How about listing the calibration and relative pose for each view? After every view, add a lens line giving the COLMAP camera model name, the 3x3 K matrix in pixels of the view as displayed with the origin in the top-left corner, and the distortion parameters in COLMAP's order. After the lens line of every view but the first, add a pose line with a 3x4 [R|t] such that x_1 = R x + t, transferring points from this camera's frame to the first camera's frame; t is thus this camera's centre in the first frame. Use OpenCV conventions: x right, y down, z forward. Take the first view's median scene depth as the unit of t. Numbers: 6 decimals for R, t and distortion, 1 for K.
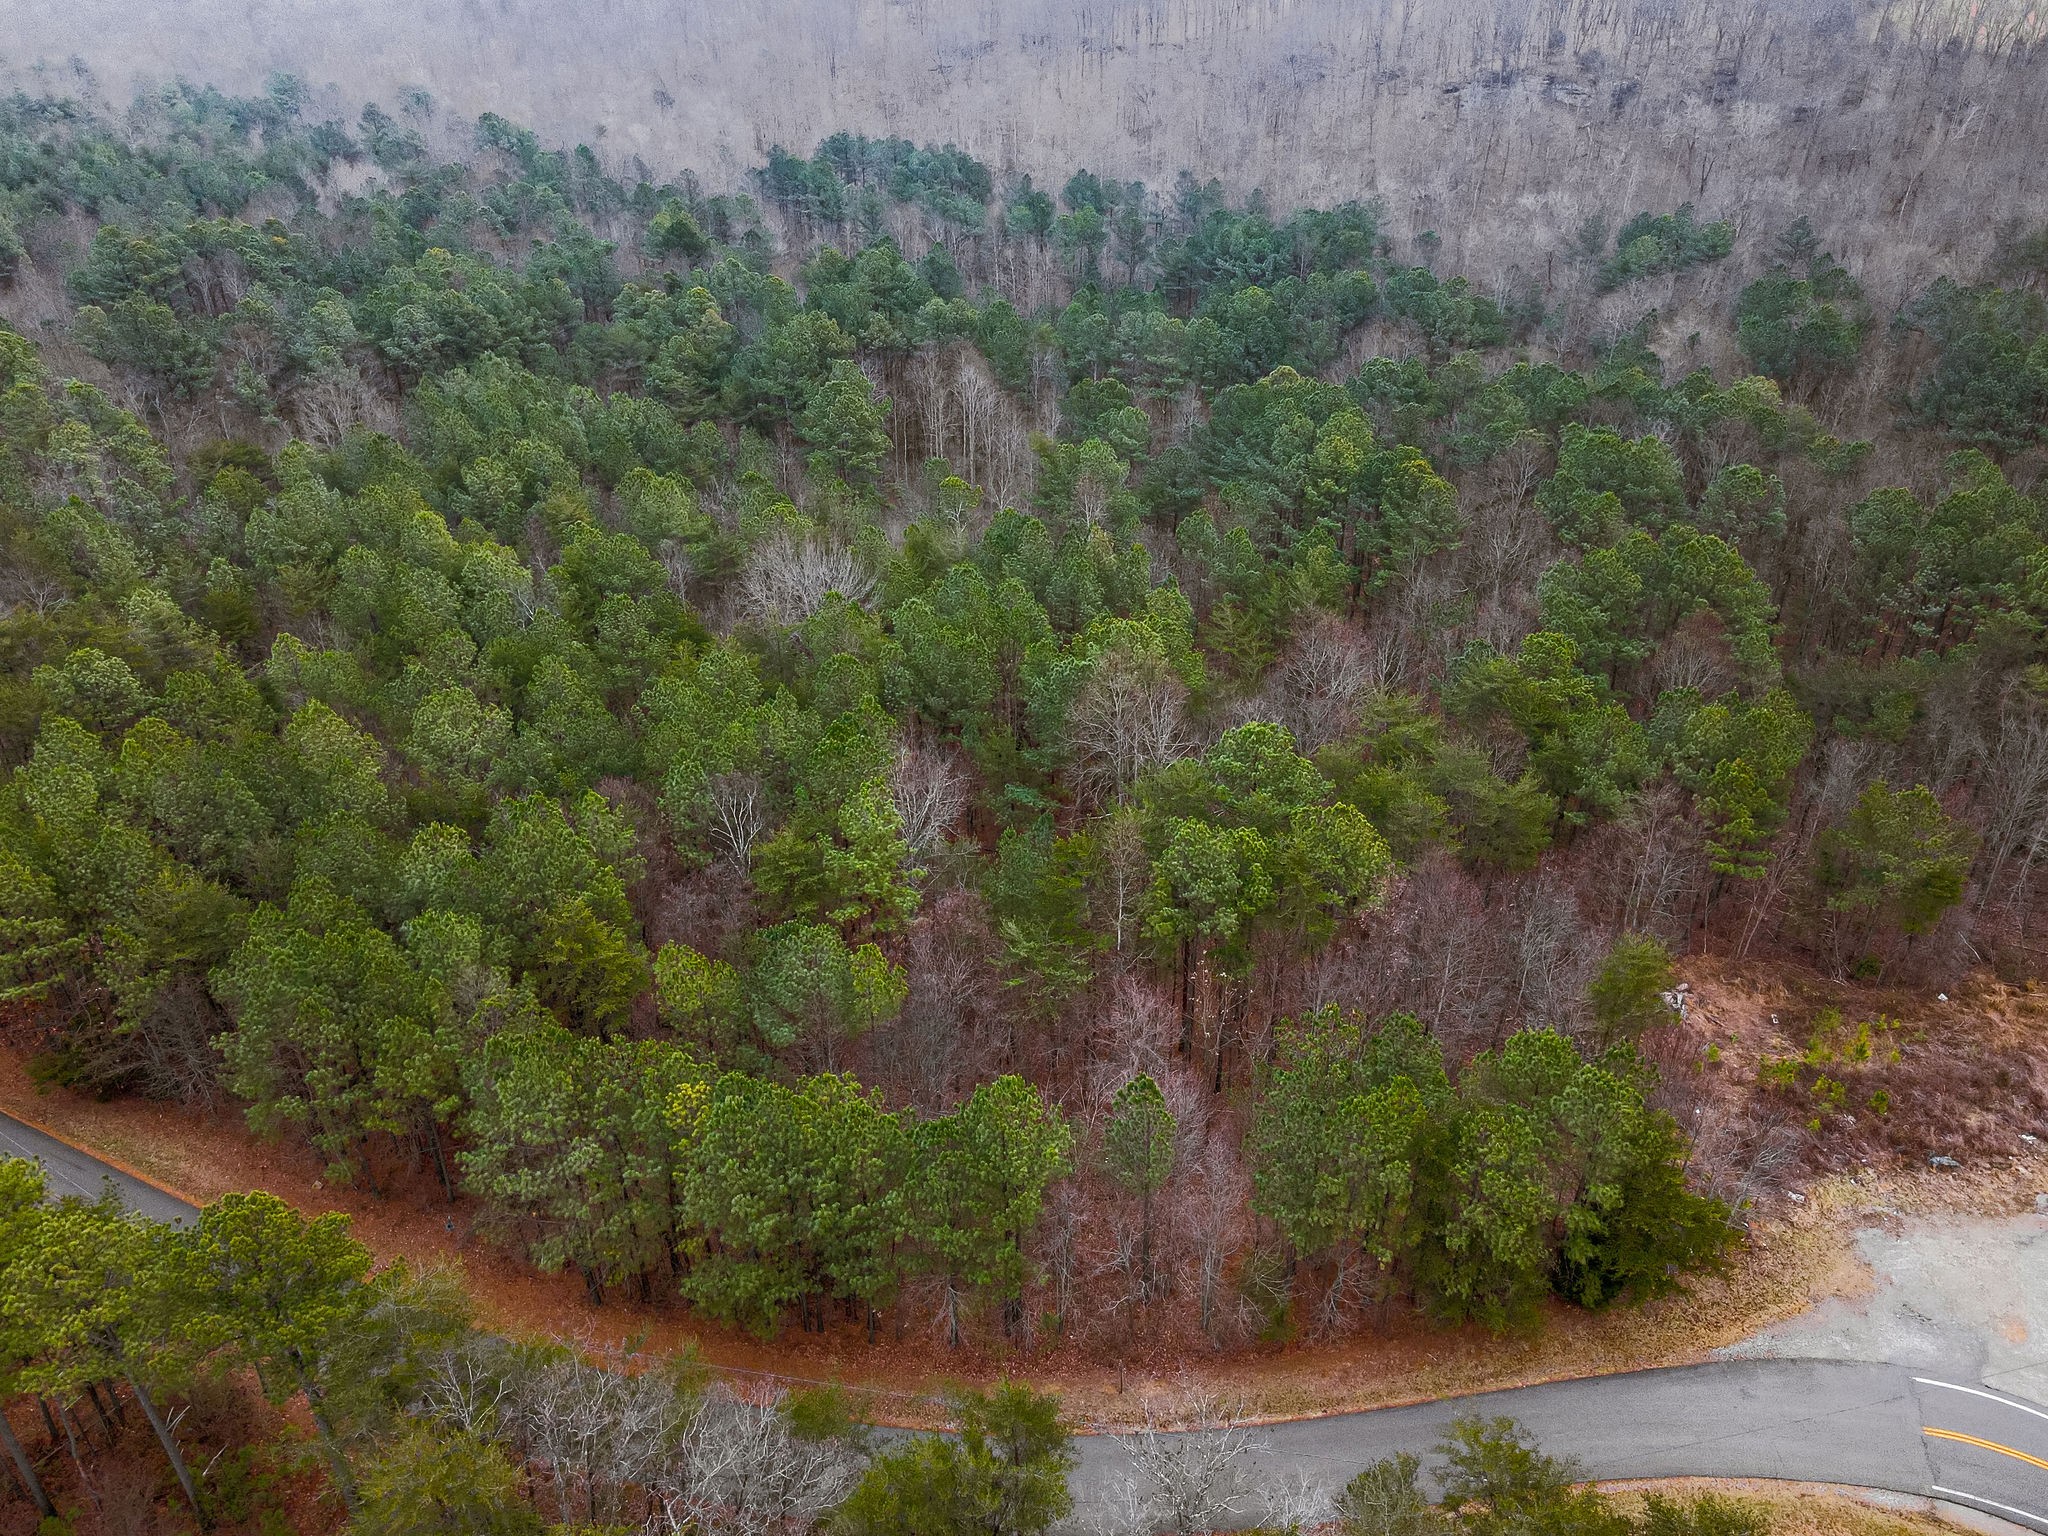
lens RADIAL K [[1492.3, 0, 1024.0], [0, 1492.3, 768.0], [0, 0, 1]] dist [0.024983, -0.009963]
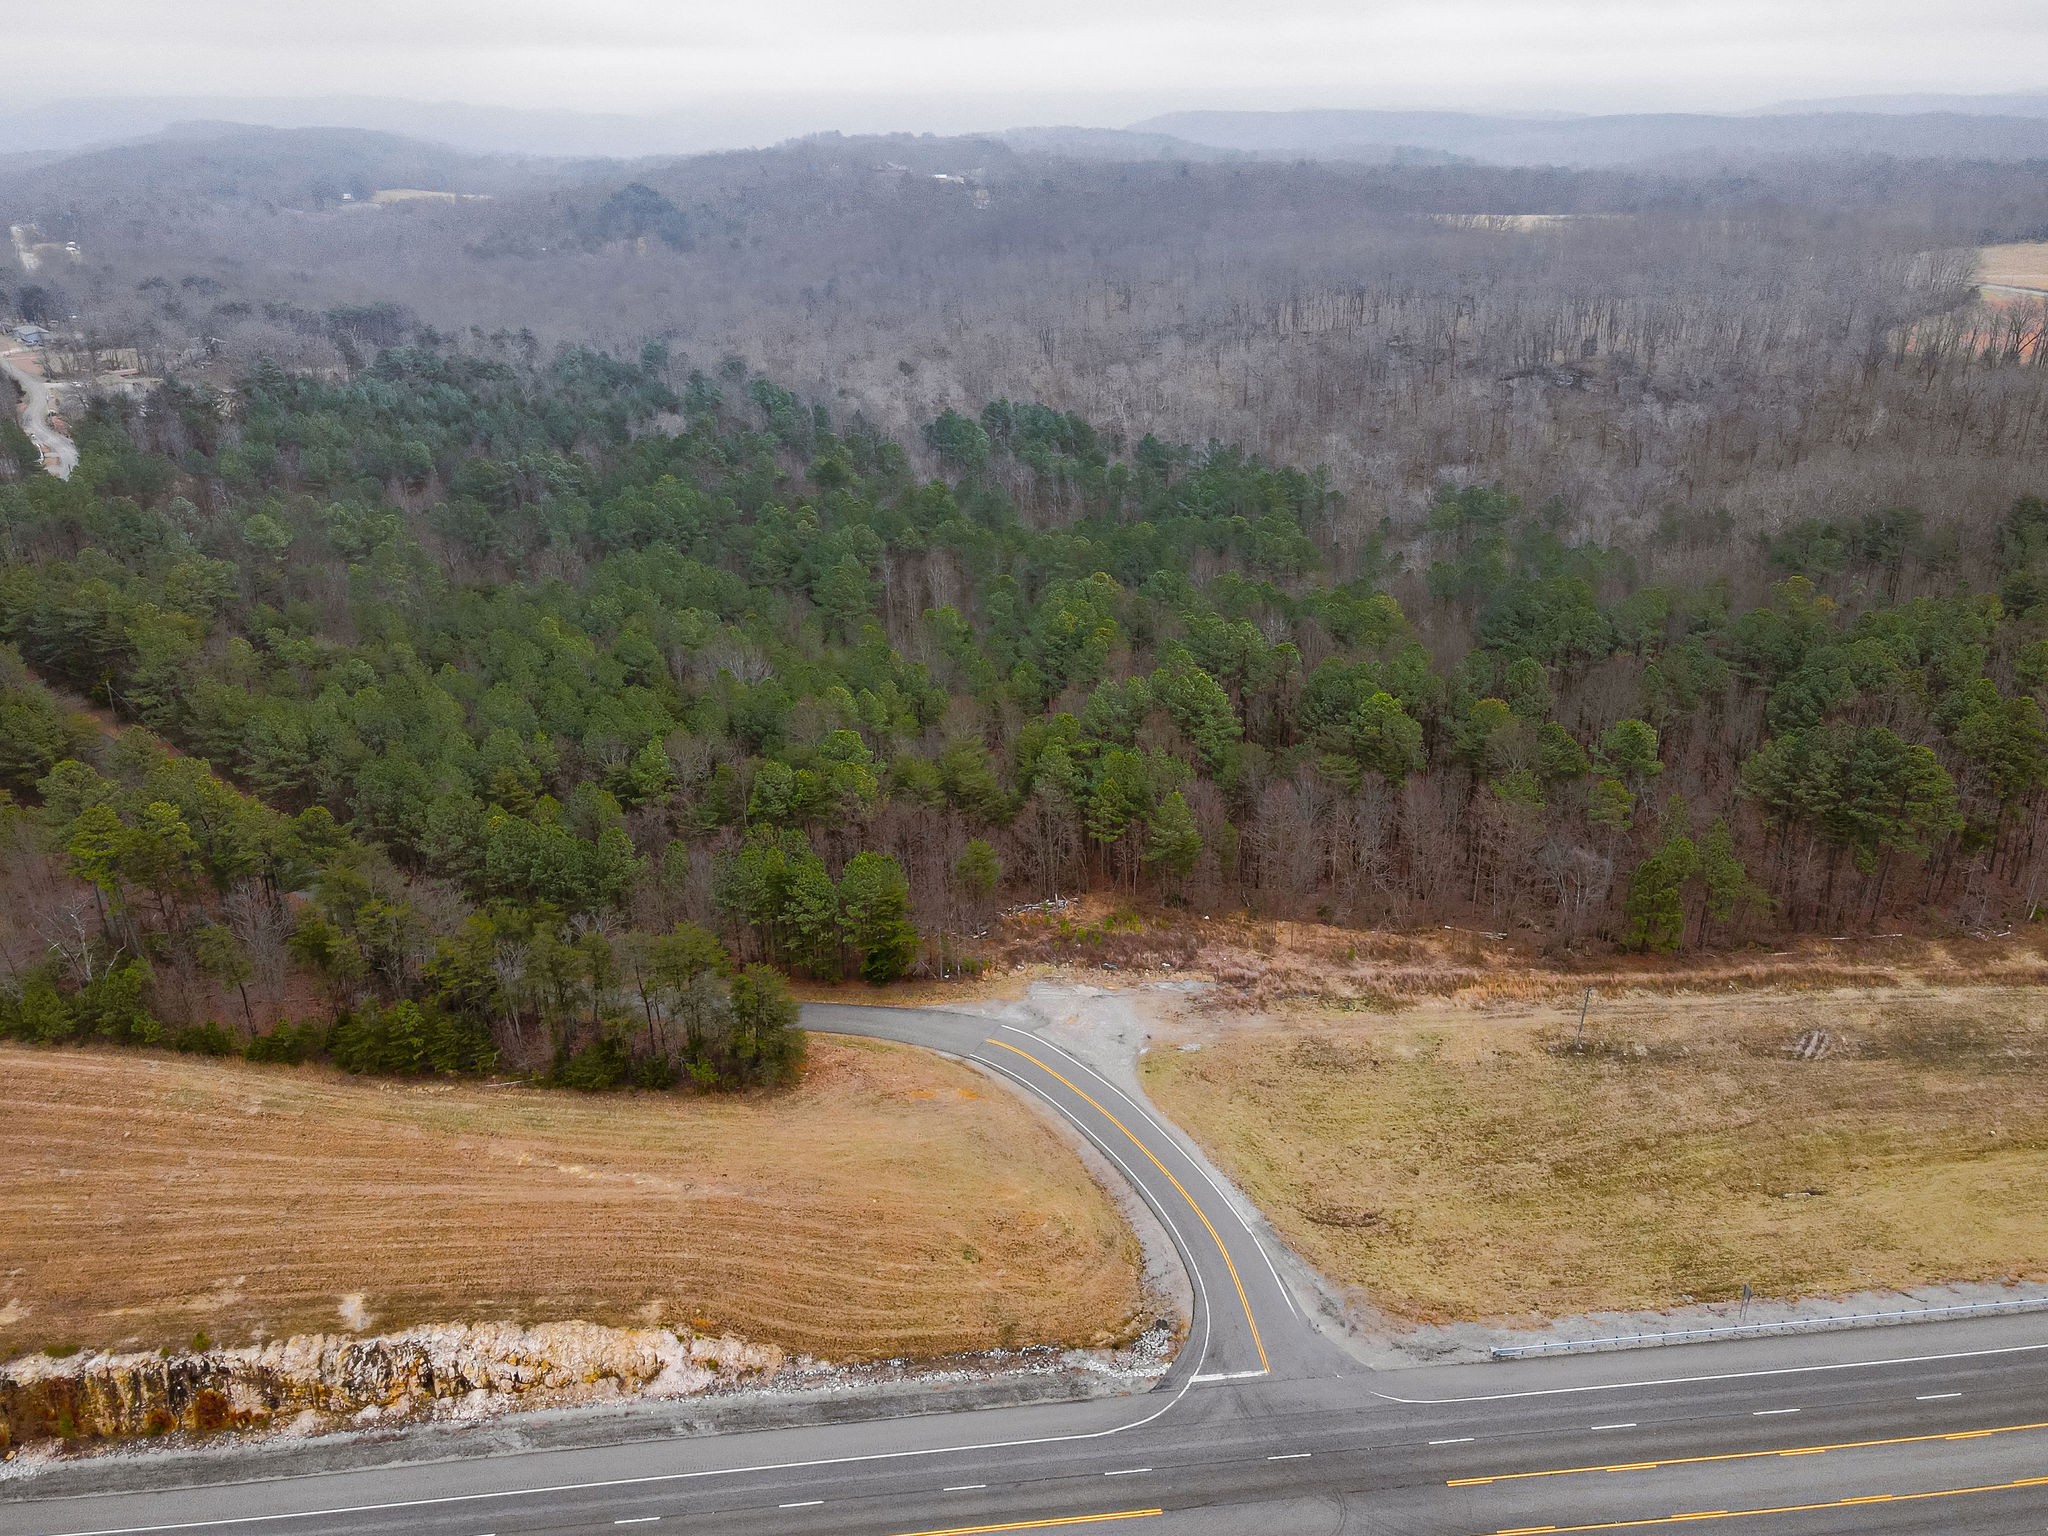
lens RADIAL K [[1489.4, 0, 1024.0], [0, 1489.4, 768.0], [0, 0, 1]] dist [0.010462, 0.003900]
pose [[0.968490, 0.086416, -0.233579, 0.825163], [-0.117604, 0.985407, -0.123058, 0.227602], [0.219536, 0.146650, 0.964519, -0.838791]]
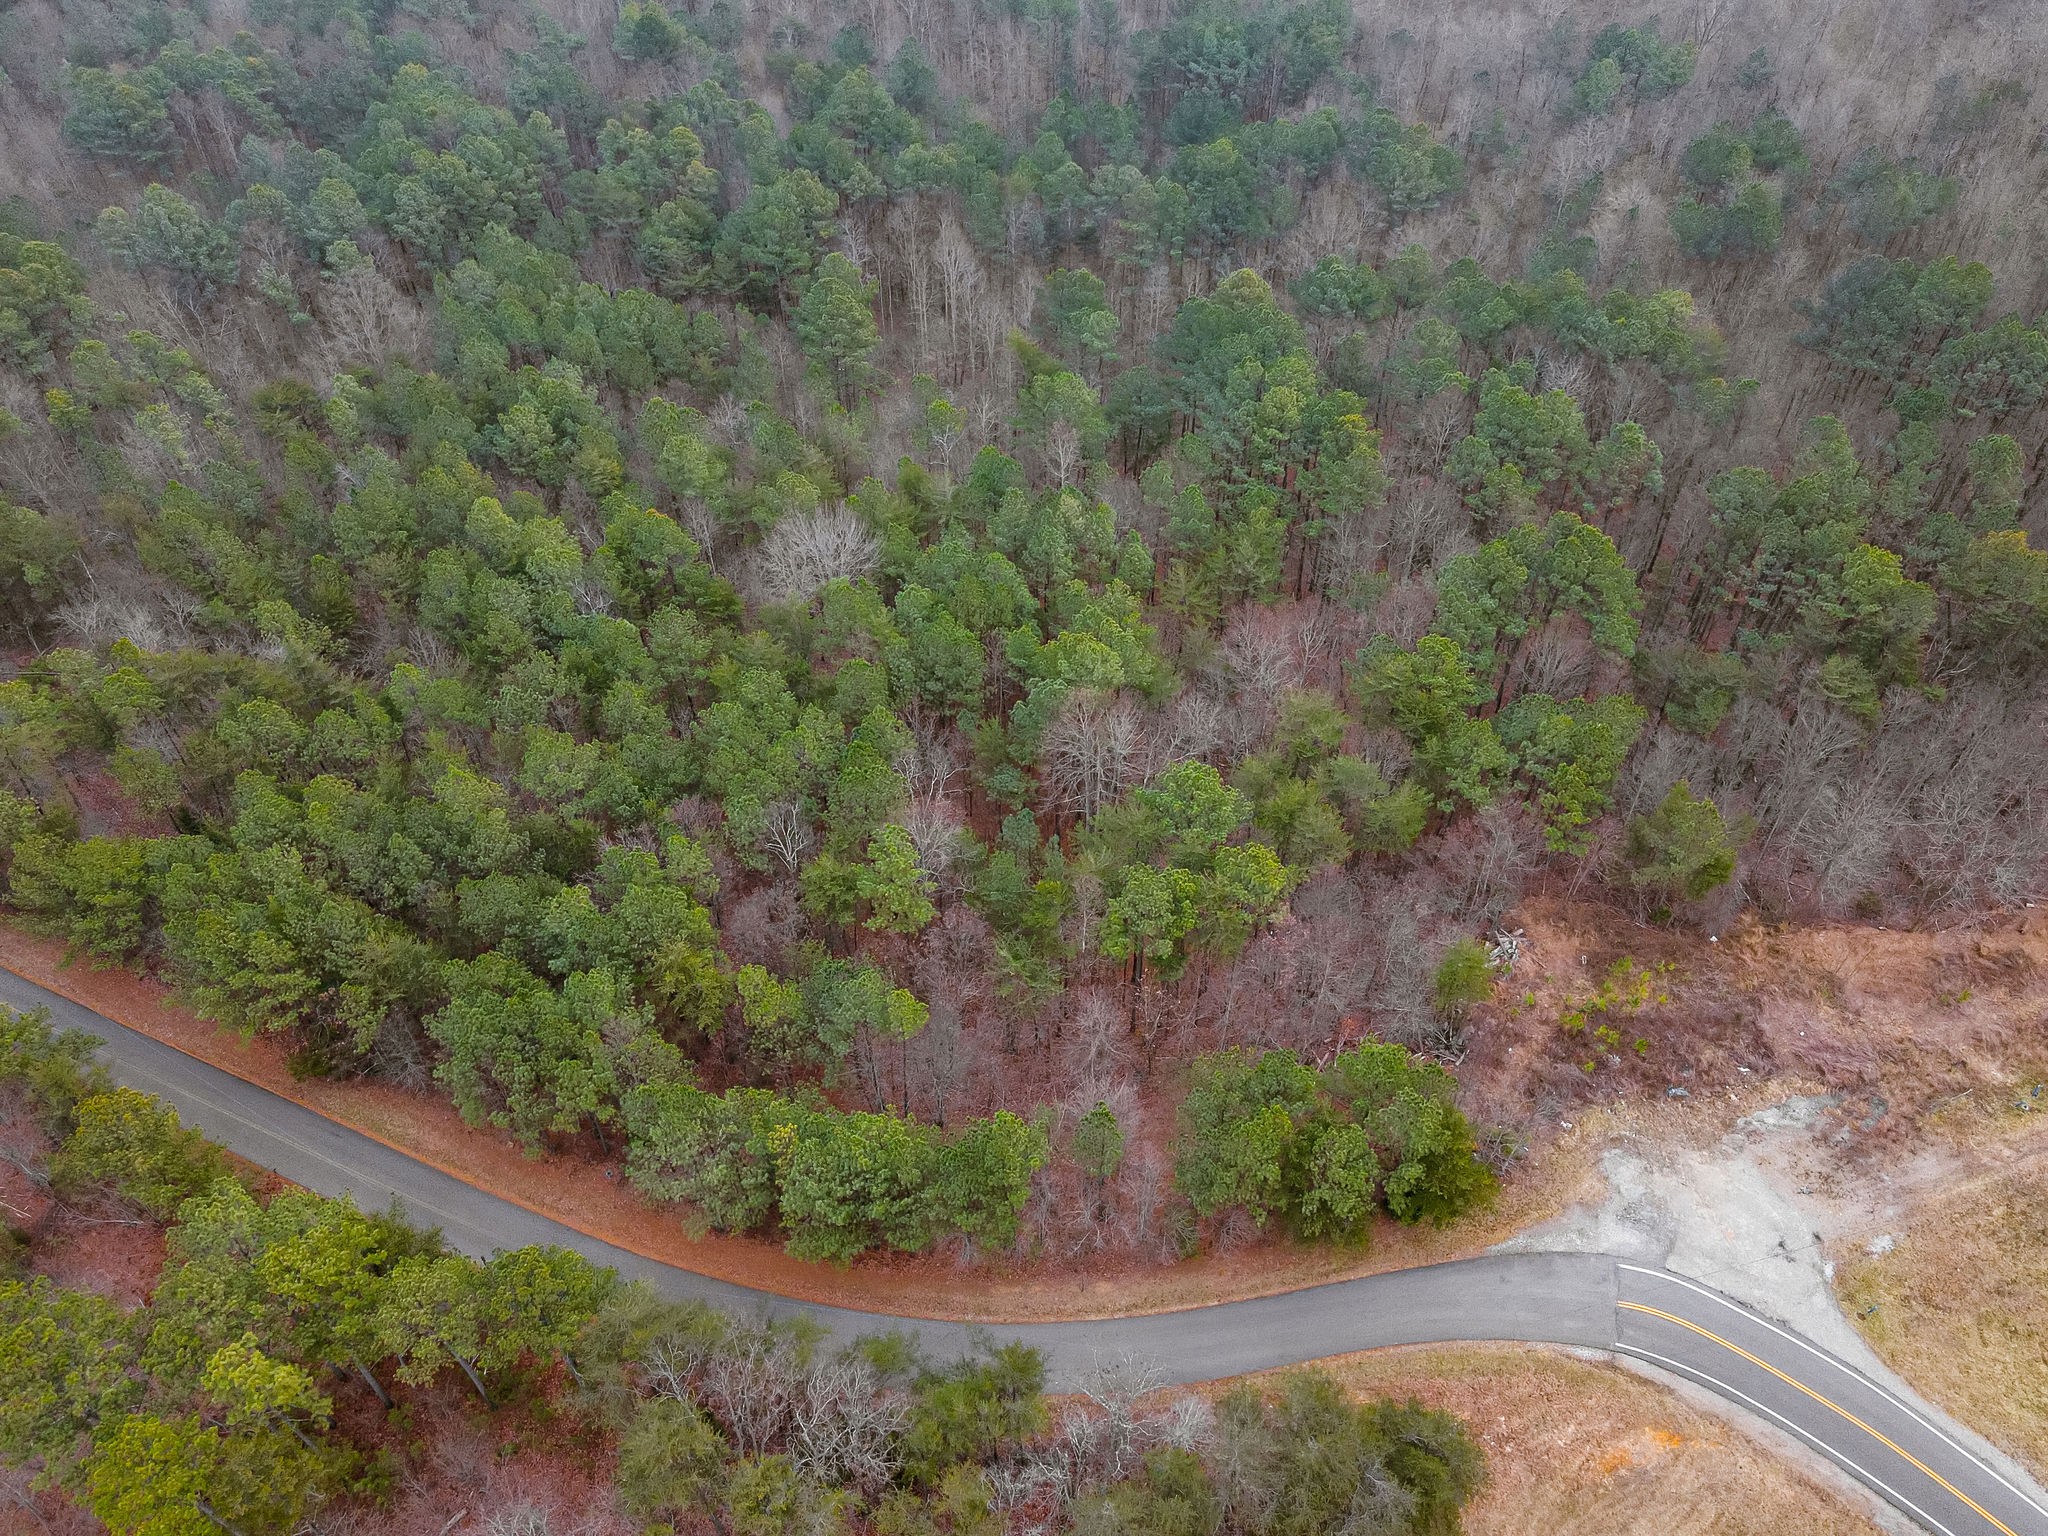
lens RADIAL K [[1489.4, 0, 1024.0], [0, 1489.4, 768.0], [0, 0, 1]] dist [0.010462, 0.003900]
pose [[0.999837, -0.014544, 0.010684, -0.001244], [0.011345, 0.966982, 0.254594, -0.338195], [-0.014034, -0.254431, 0.966989, -0.215728]]
